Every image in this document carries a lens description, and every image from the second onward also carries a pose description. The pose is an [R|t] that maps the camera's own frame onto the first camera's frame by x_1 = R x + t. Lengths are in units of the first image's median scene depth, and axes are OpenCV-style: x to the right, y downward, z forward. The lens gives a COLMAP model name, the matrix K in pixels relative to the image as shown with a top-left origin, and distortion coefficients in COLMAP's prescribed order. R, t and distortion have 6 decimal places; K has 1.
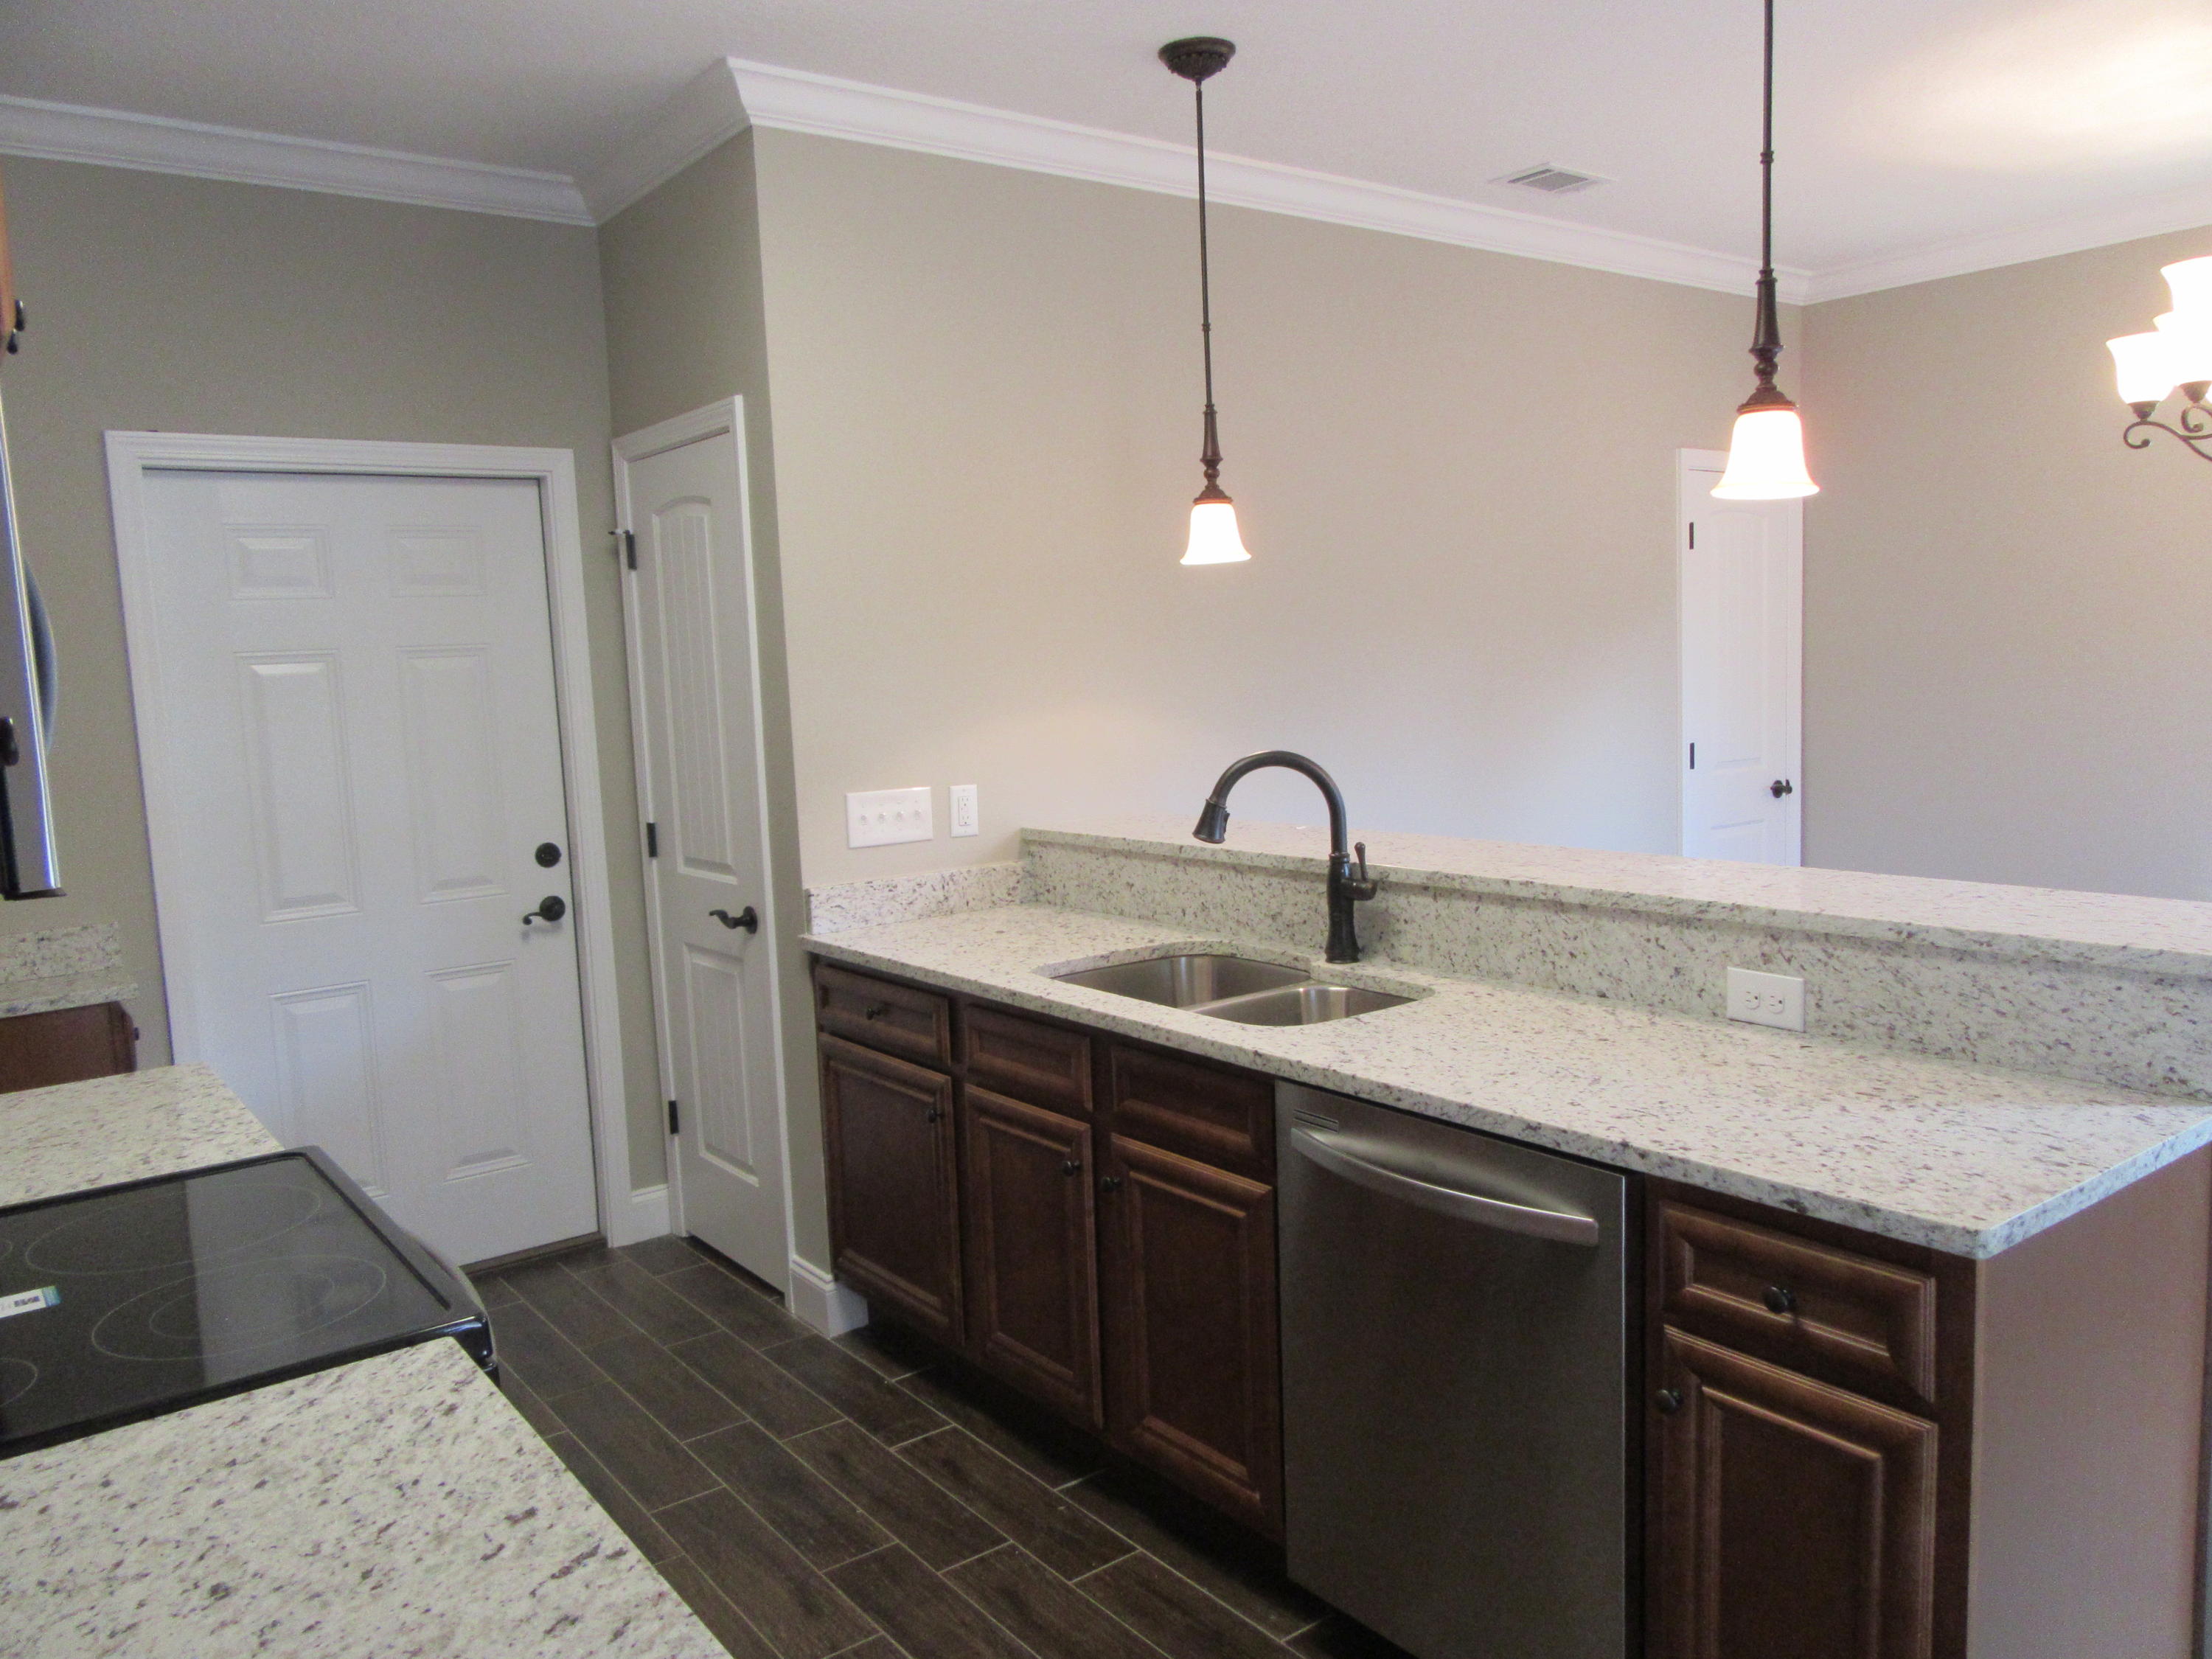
lens RADIAL K [[1636.4, 0, 1112.1], [0, 1636.4, 808.6], [0, 0, 1]] dist [-0.010515, 0.001476]
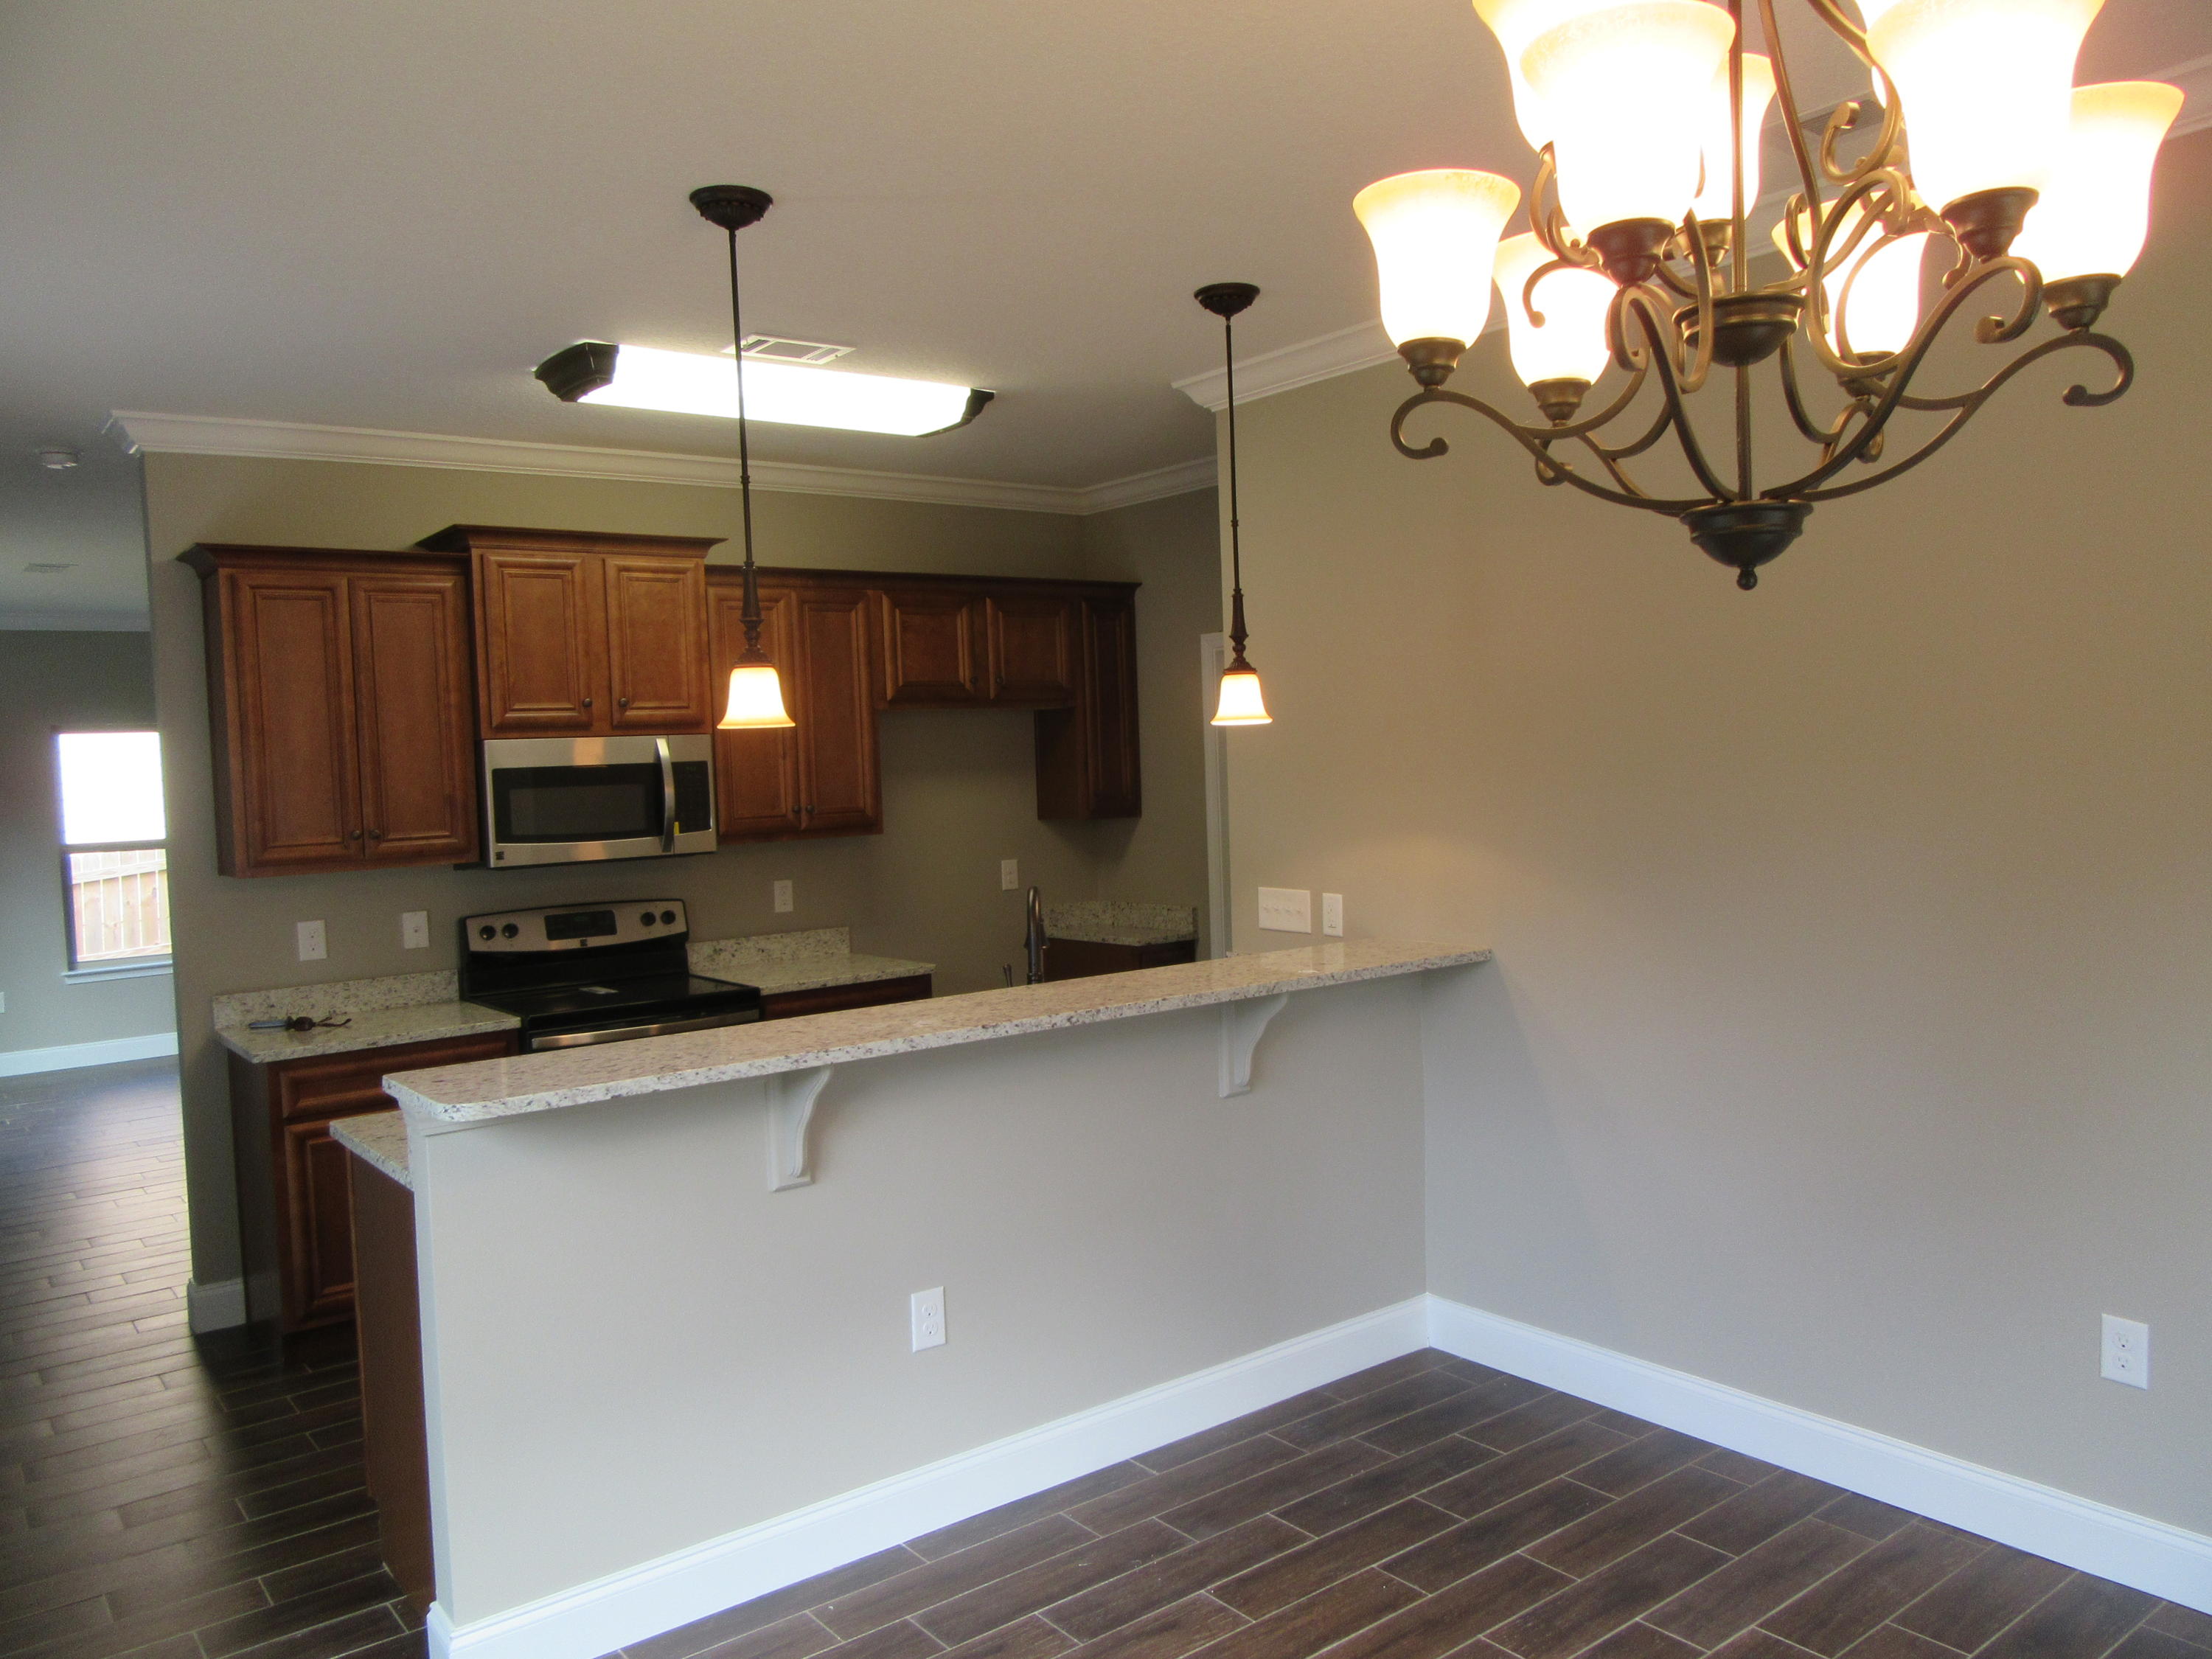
lens RADIAL K [[1640.6, 0, 1106.7], [0, 1640.6, 814.6], [0, 0, 1]] dist [-0.011593, 0.007633]
pose [[0.019903, 0.080771, -0.996534, 1.334405], [-0.059484, 0.995061, 0.079464, -0.191985], [0.998031, 0.057697, 0.024609, 0.969038]]
